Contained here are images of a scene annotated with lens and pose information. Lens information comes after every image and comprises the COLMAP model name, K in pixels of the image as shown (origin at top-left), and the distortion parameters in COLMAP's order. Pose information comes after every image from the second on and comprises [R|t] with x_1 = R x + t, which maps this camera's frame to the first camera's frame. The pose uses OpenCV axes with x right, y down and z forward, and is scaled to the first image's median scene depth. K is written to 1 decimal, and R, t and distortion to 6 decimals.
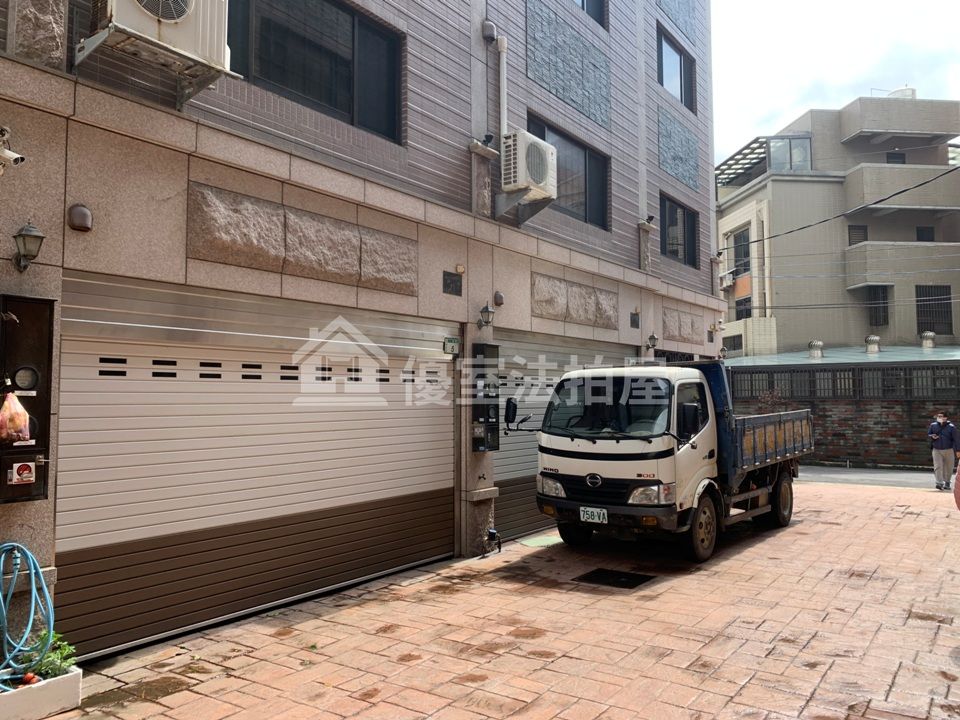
lens RADIAL K [[732.5, 0, 480.0], [0, 732.5, 360.0], [0, 0, 1]] dist [0.019429, -0.017767]
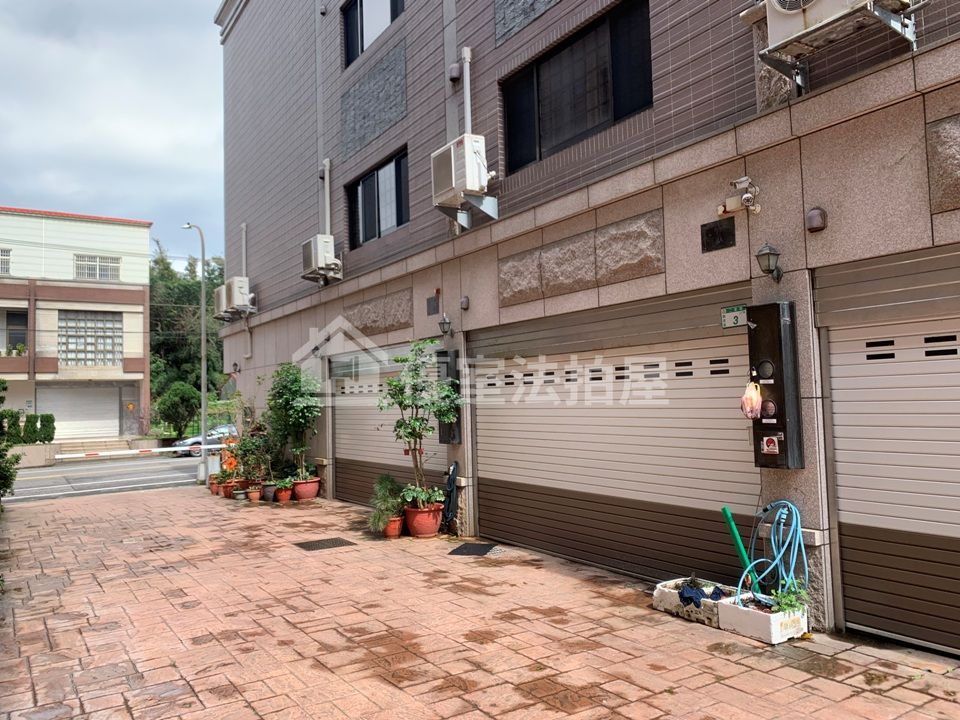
lens RADIAL K [[732.5, 0, 480.0], [0, 732.5, 360.0], [0, 0, 1]] dist [0.019429, -0.017767]
pose [[-0.359484, -0.032020, -0.932602, 0.657783], [0.082908, 0.994363, -0.066099, 0.046342], [0.929461, -0.101082, -0.354803, 0.904479]]
